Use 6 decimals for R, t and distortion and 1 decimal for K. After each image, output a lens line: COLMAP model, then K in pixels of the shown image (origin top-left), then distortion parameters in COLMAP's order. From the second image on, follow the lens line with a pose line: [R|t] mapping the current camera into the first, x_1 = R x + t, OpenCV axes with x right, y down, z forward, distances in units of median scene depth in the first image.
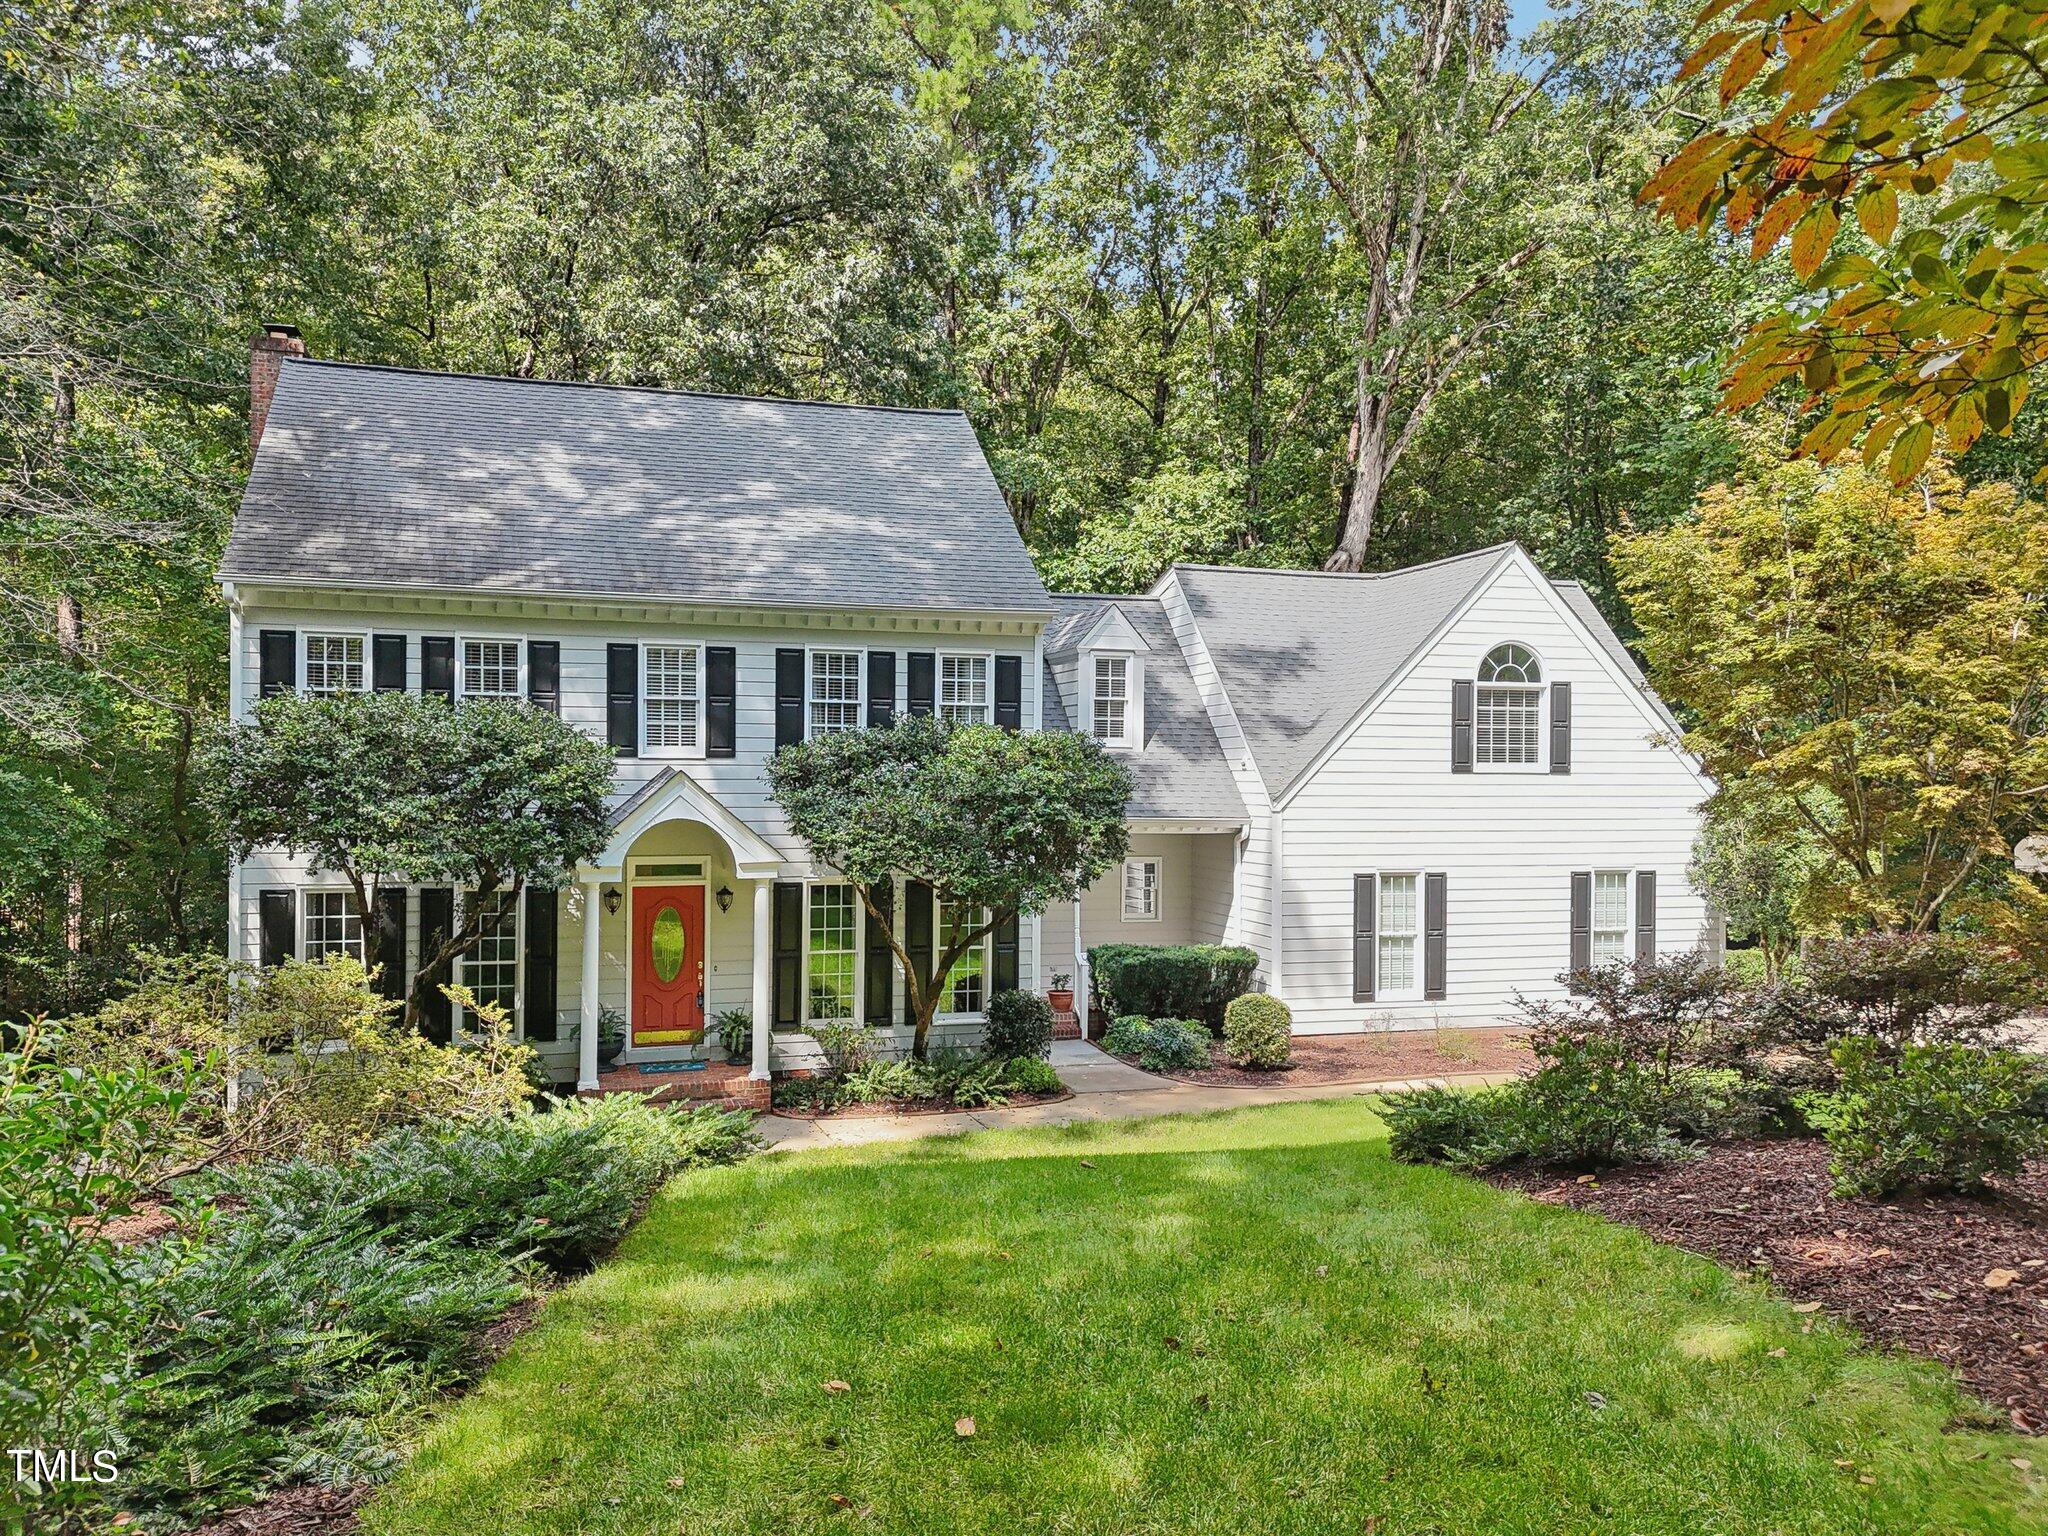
lens RADIAL K [[1423.8, 0, 1024.0], [0, 1423.8, 768.0], [0, 0, 1]] dist [0.002964, -0.002182]
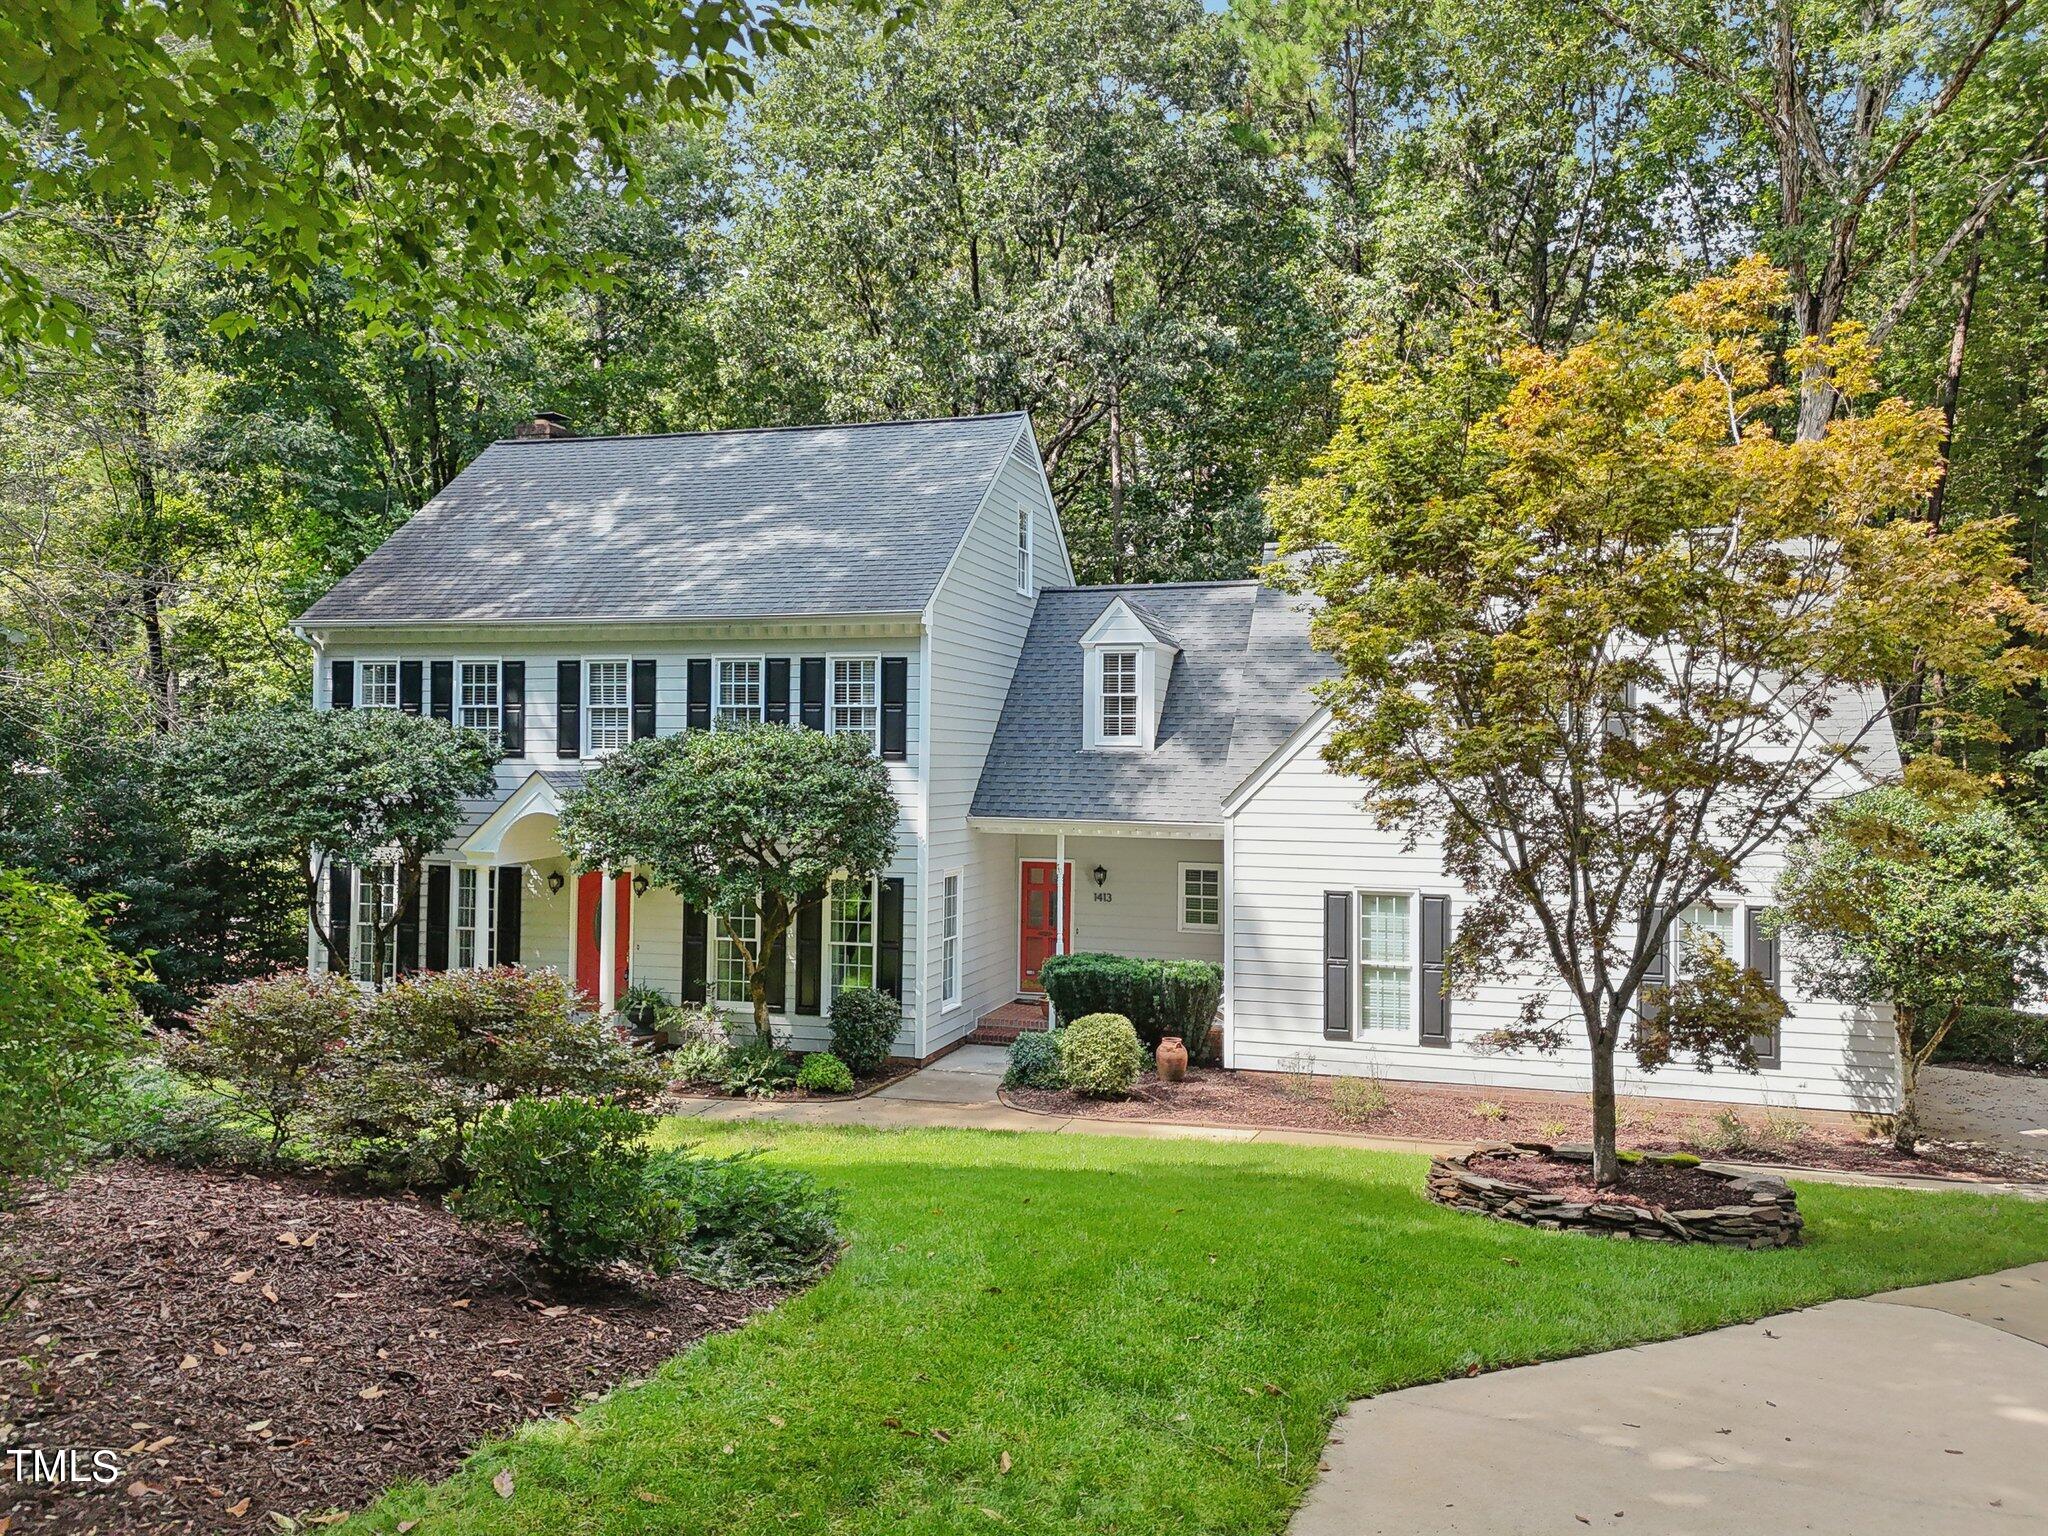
lens RADIAL K [[1423.8, 0, 1024.0], [0, 1423.8, 768.0], [0, 0, 1]] dist [0.002964, -0.002182]
pose [[0.854318, -0.000064, -0.519750, 0.598770], [-0.002606, 0.999987, -0.004407, 0.004270], [0.519743, 0.005120, 0.854307, 0.186290]]
